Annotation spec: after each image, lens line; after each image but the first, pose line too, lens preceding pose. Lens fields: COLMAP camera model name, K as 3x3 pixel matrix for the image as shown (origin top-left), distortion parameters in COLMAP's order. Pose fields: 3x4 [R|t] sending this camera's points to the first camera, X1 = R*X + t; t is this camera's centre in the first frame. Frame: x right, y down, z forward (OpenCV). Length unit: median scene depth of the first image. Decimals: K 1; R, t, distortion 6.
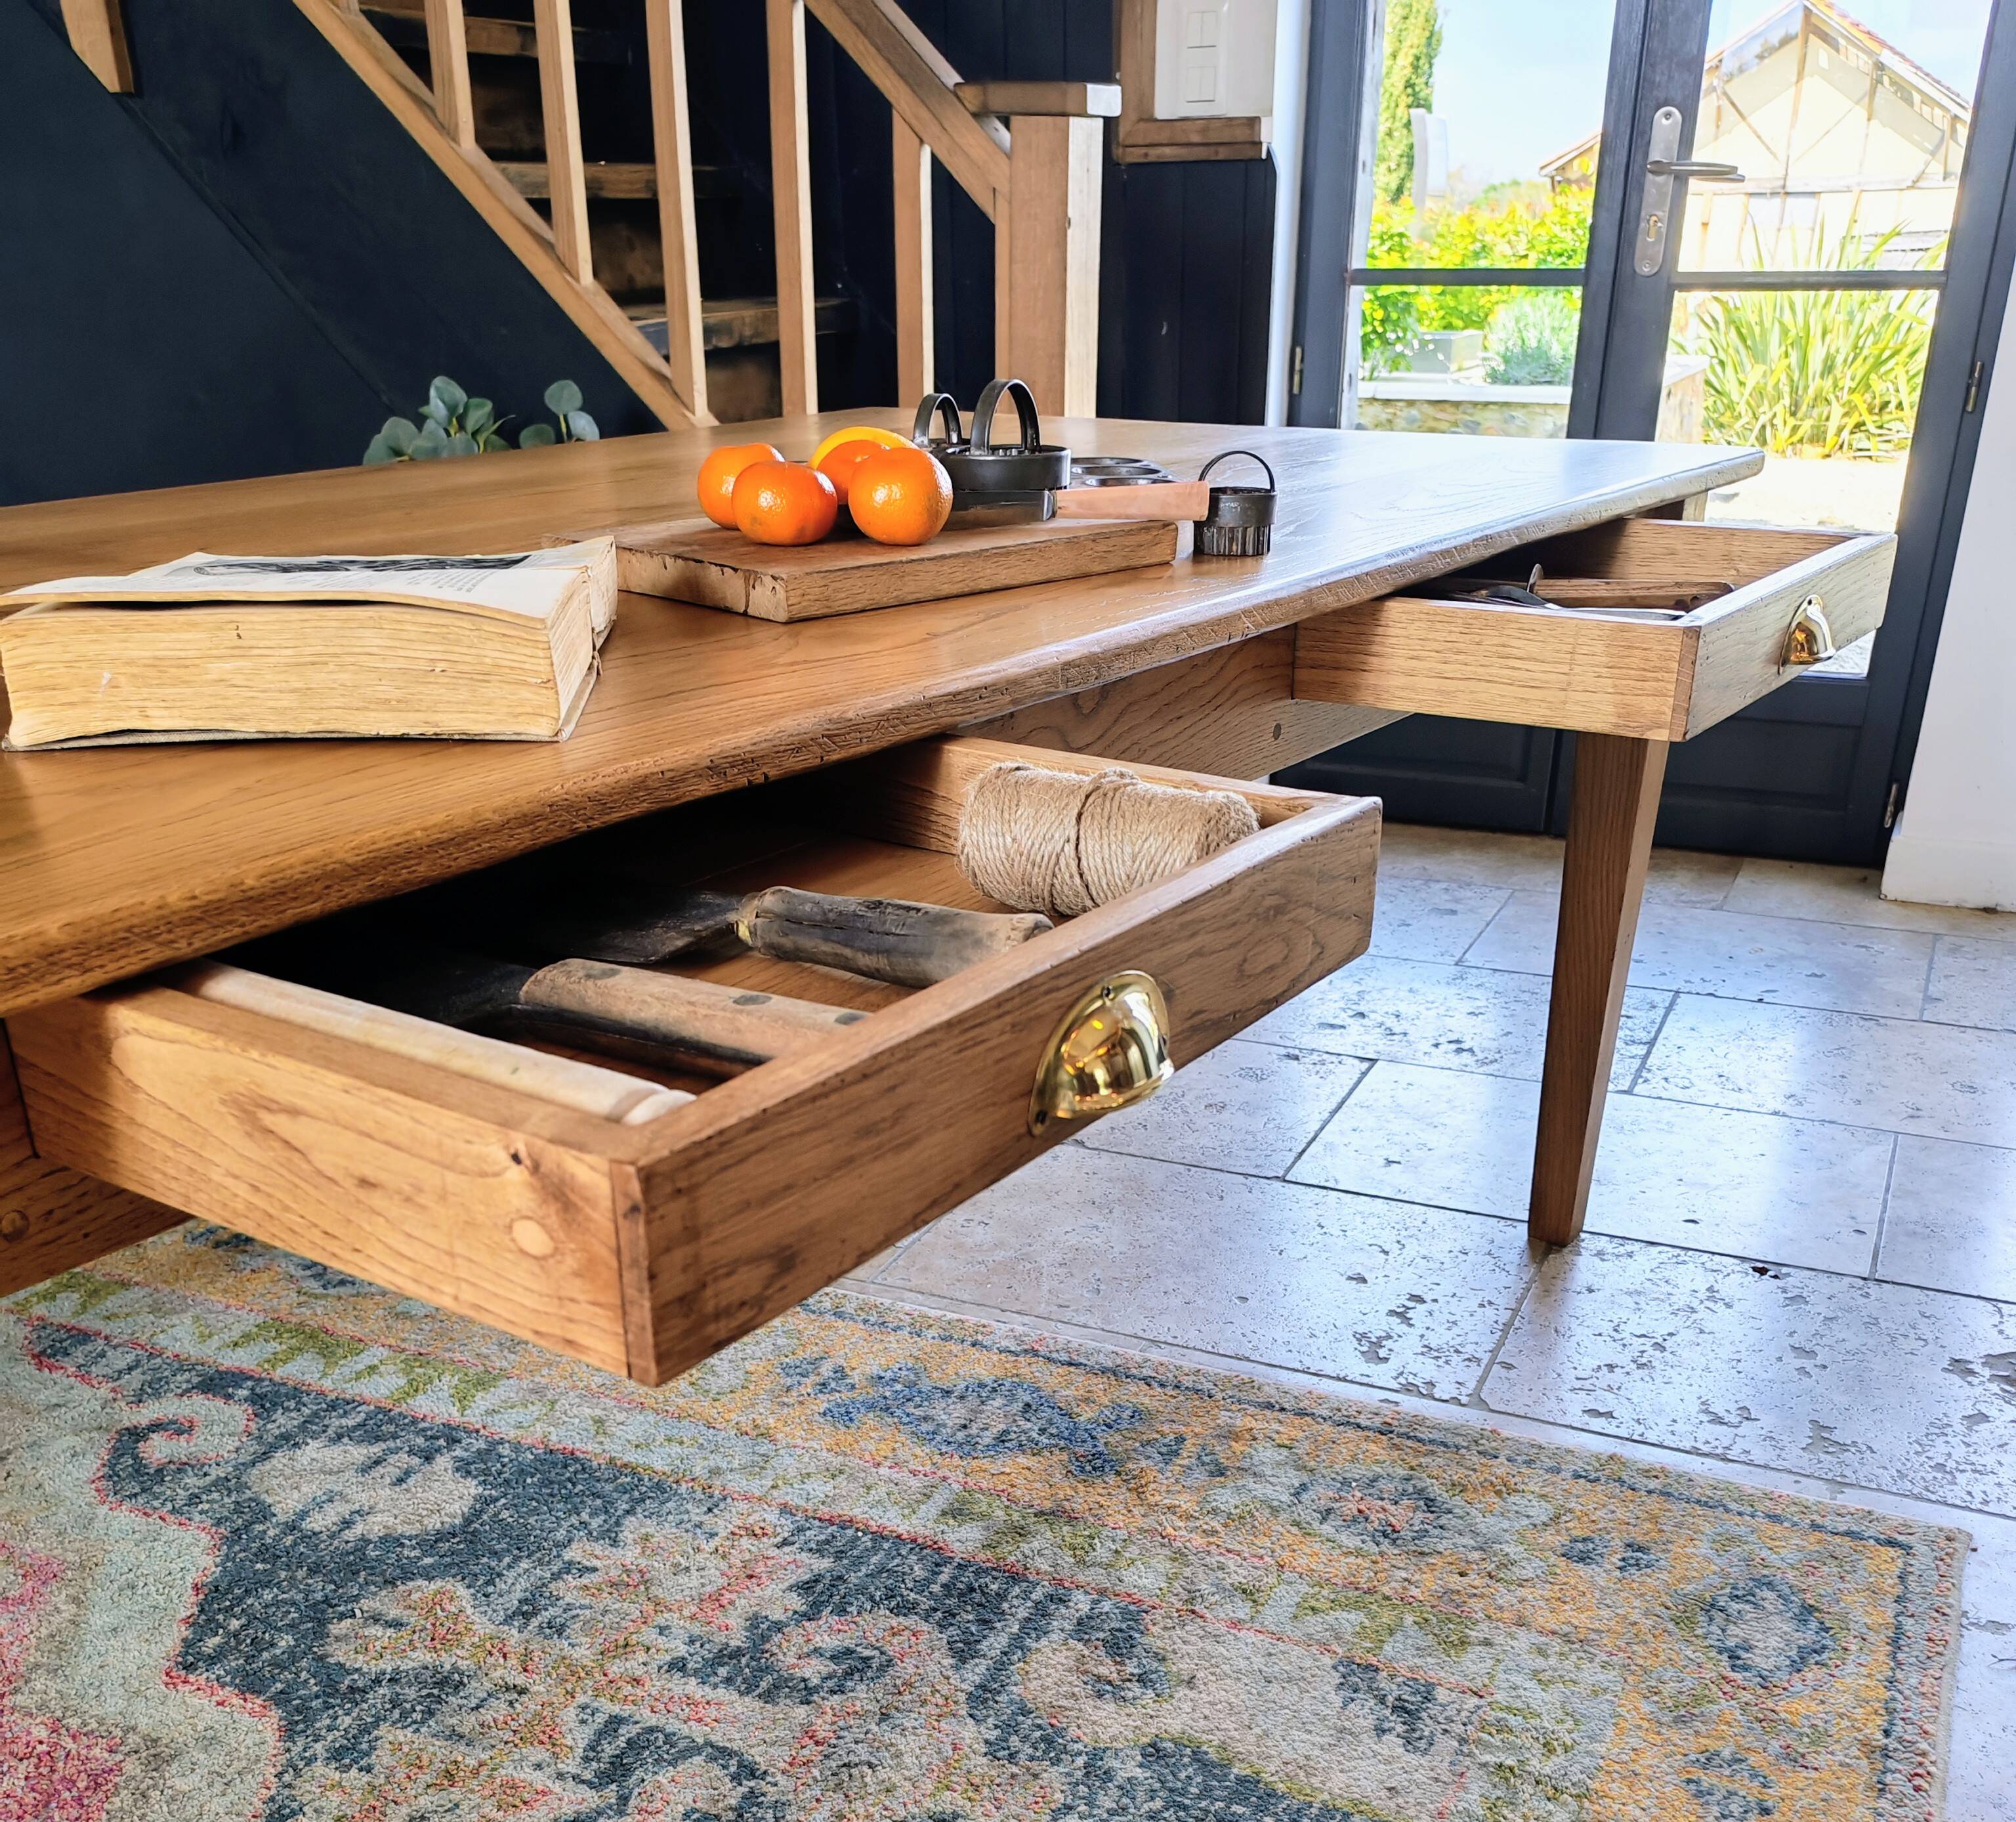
lens RADIAL K [[2047.9, 0, 1019.5], [0, 2047.9, 1265.5], [0, 0, 1]] dist [0.064285, 0.000000]
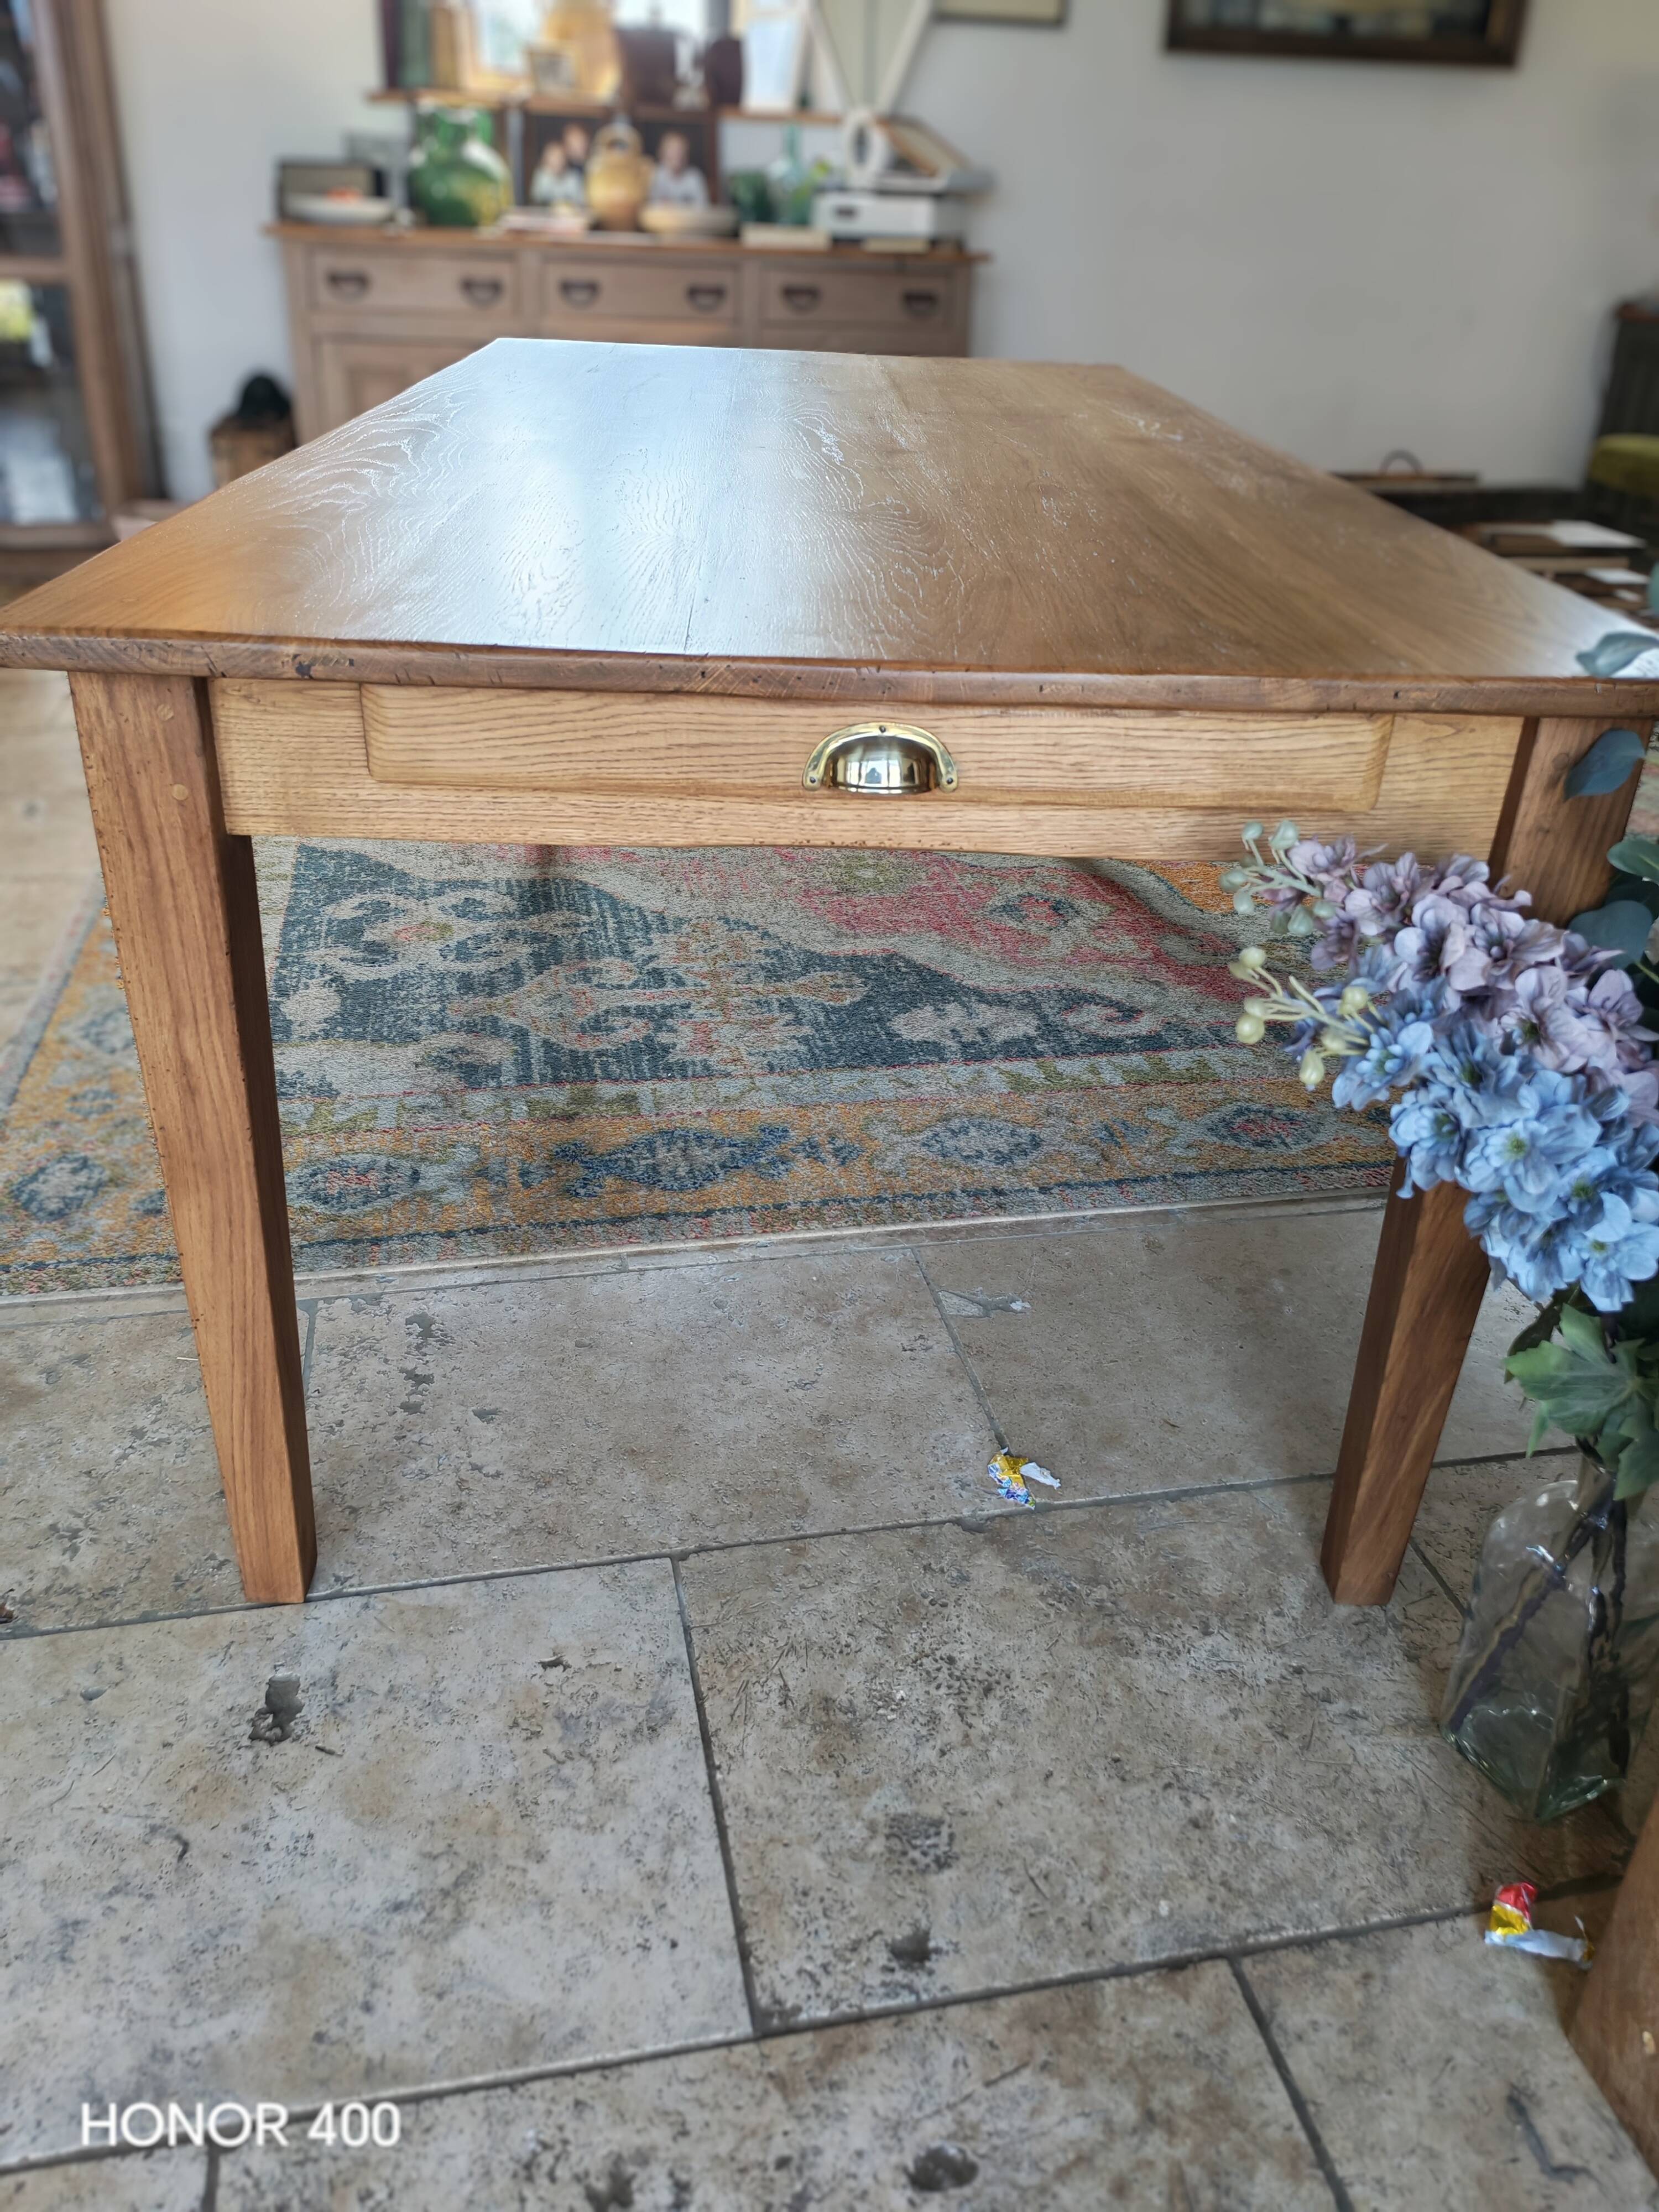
lens RADIAL K [[1668.5, 0, 830.2], [0, 1668.5, 1112.1], [0, 0, 1]] dist [0.077992, -0.105132]
pose [[-0.812023, 0.253808, -0.525547, 0.502087], [-0.293685, 0.600470, 0.743764, -0.840739], [0.504349, 0.758299, -0.413056, 1.628460]]
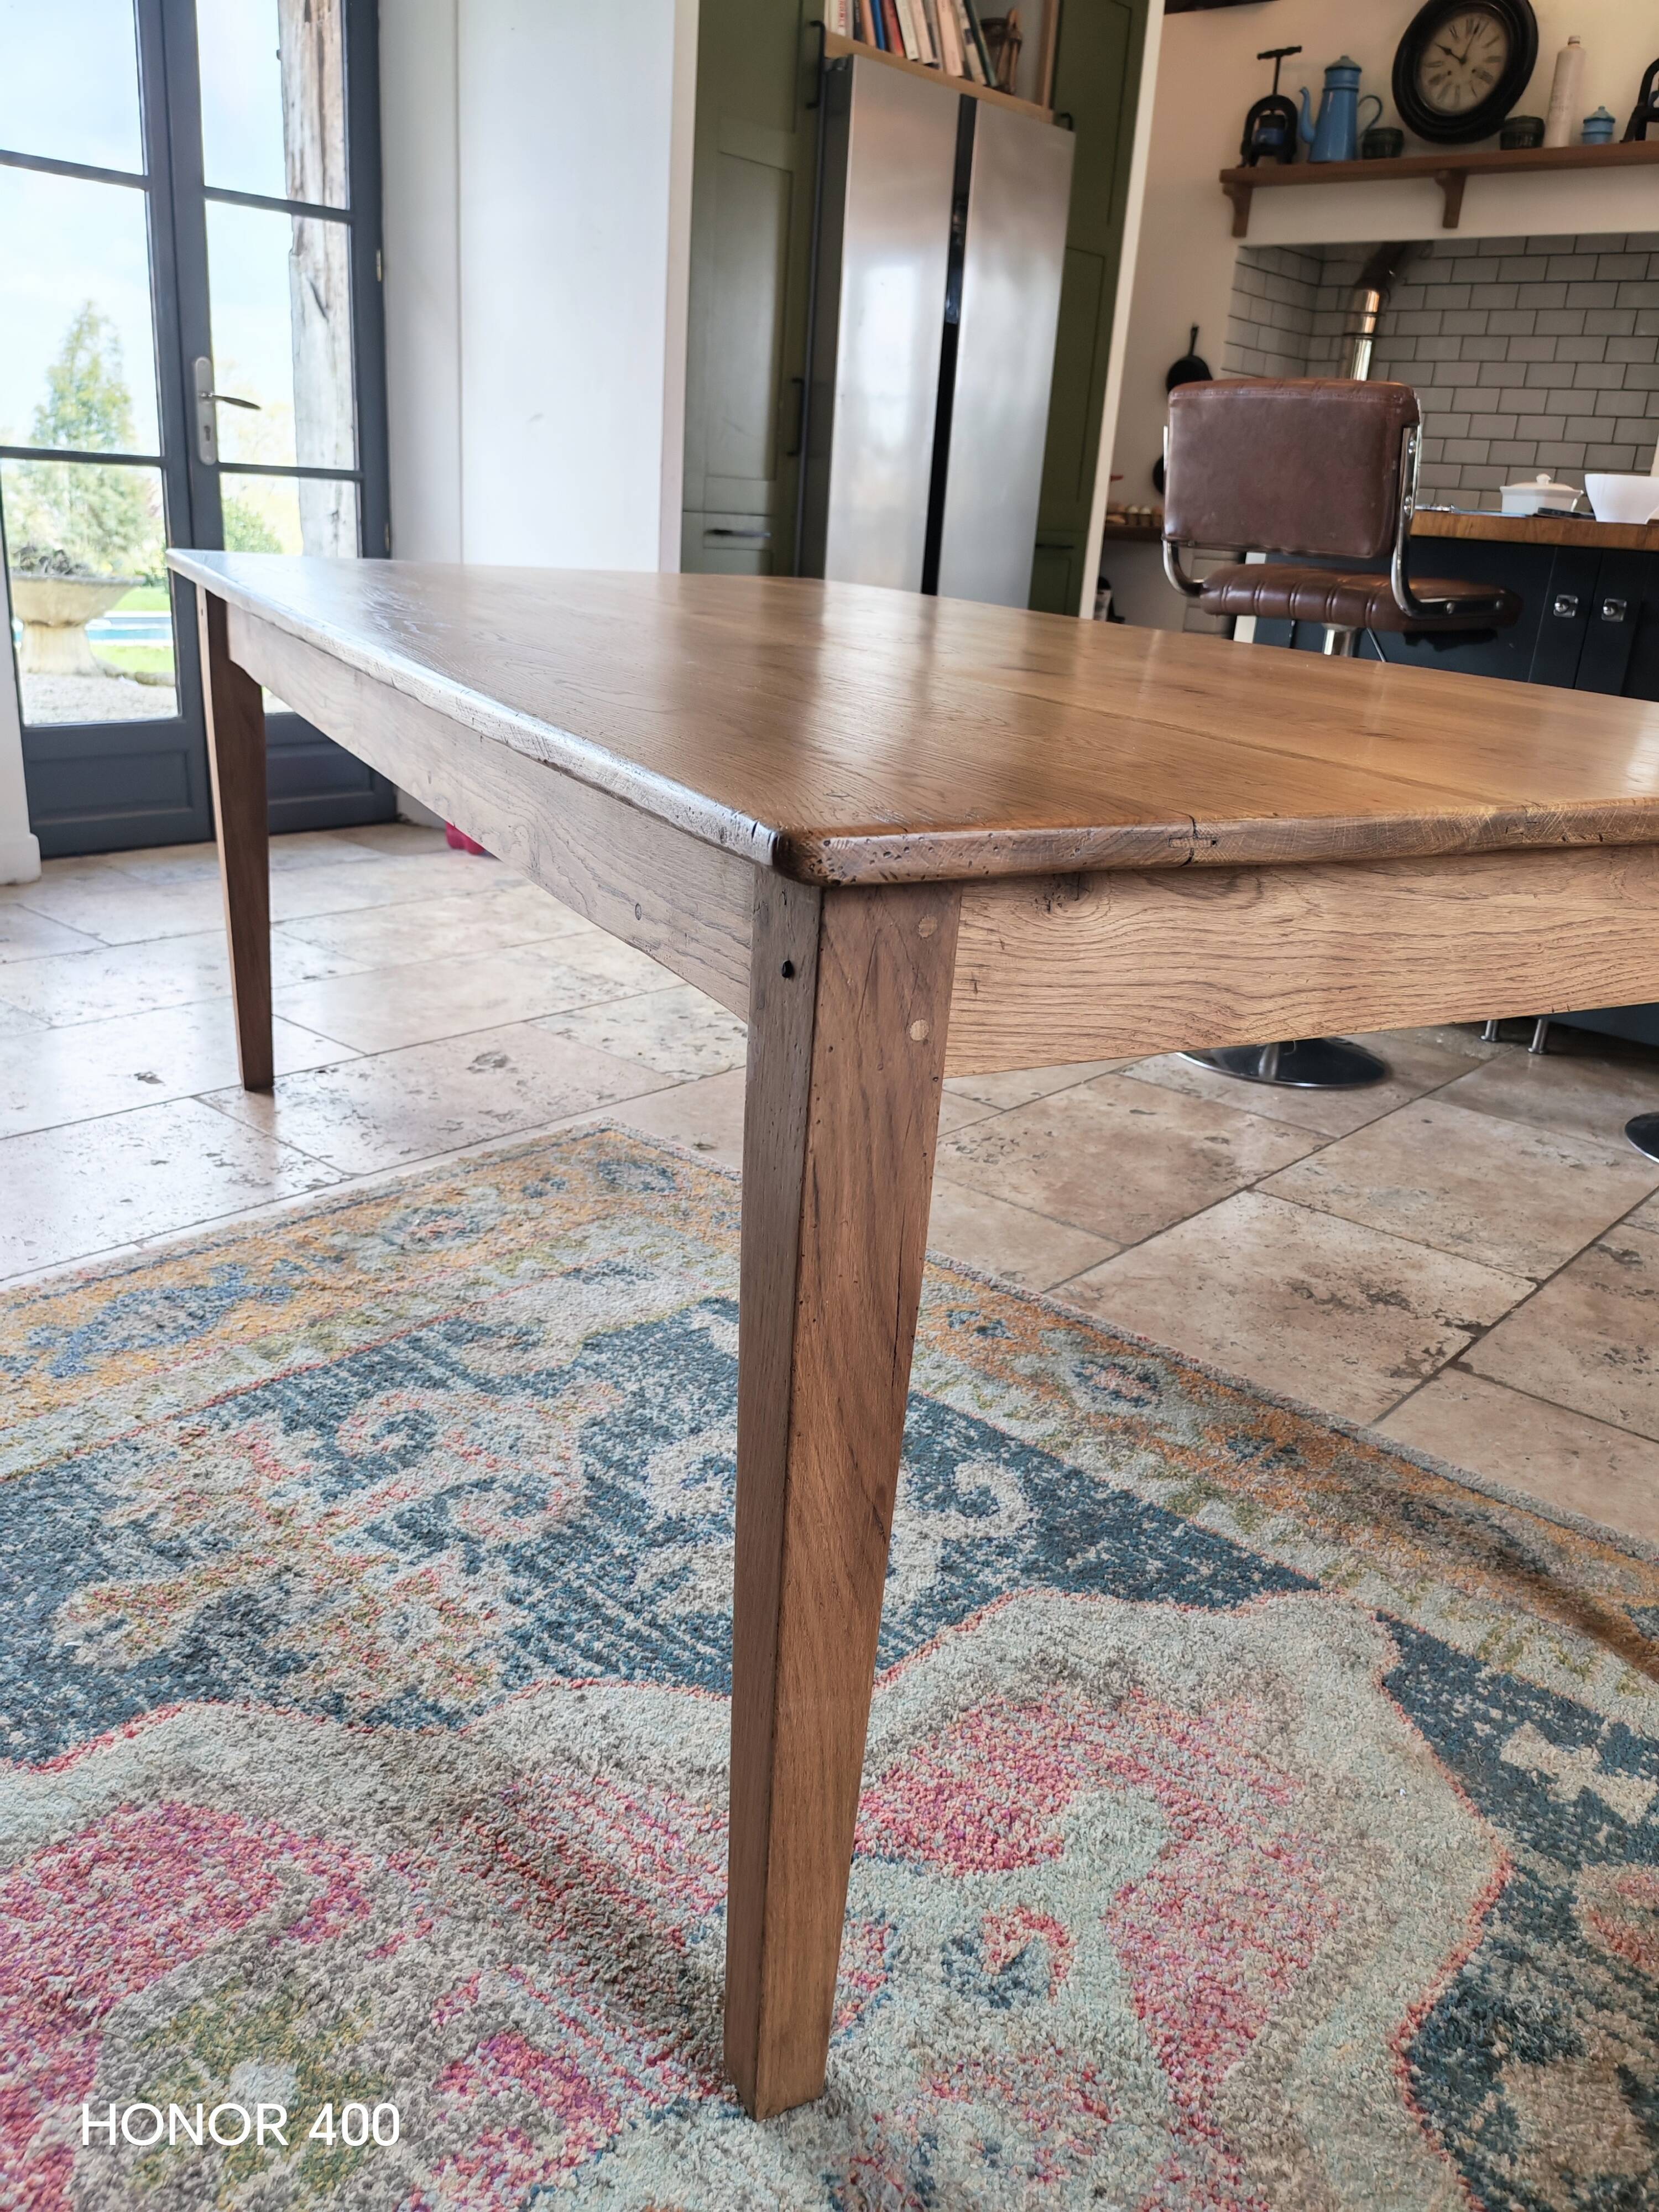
lens RADIAL K [[1668.5, 0, 799.4], [0, 1668.5, 1099.1], [0, 0, 1]] dist [0.077992, -0.105132]
pose [[0.304754, -0.301177, 0.903558, -0.849508], [0.372281, 0.910881, 0.178054, -0.088725], [-0.876660, 0.282115, 0.389717, 0.273173]]
